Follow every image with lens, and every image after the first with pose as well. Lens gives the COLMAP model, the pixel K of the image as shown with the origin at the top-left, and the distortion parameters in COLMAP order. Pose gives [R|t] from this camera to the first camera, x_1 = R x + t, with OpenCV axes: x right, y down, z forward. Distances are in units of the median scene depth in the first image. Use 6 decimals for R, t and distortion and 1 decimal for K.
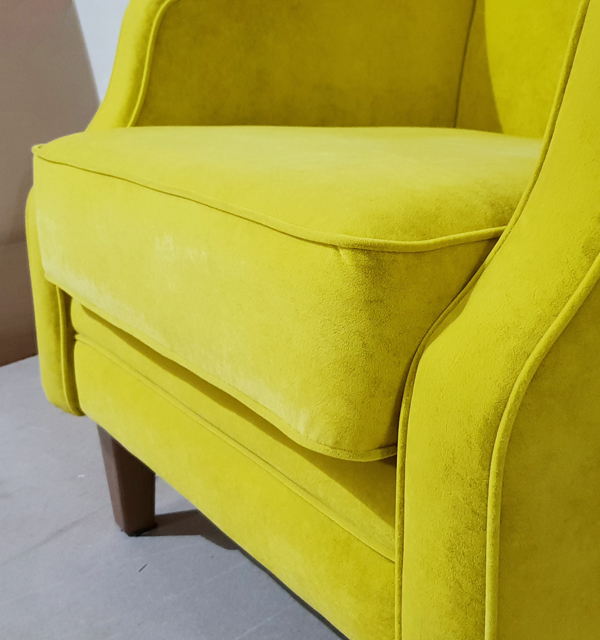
lens RADIAL K [[1061.1, 0, 299.5], [0, 1061.1, 314.6], [0, 0, 1]] dist [0.091997, 0.000000]
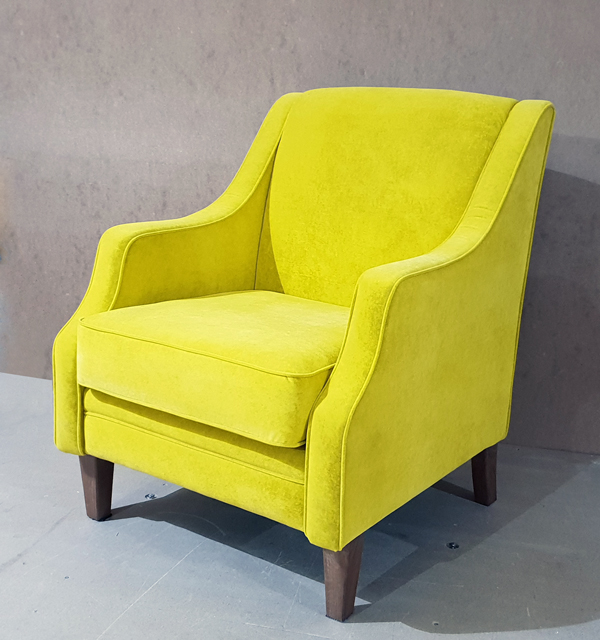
lens RADIAL K [[1061.1, 0, 302.7], [0, 1061.1, 322.0], [0, 0, 1]] dist [0.091997, 0.000000]
pose [[0.951422, -0.048820, 0.303994, -0.808027], [0.060419, 0.997756, -0.028858, -0.124036], [-0.301903, 0.045823, 0.952237, -1.857861]]
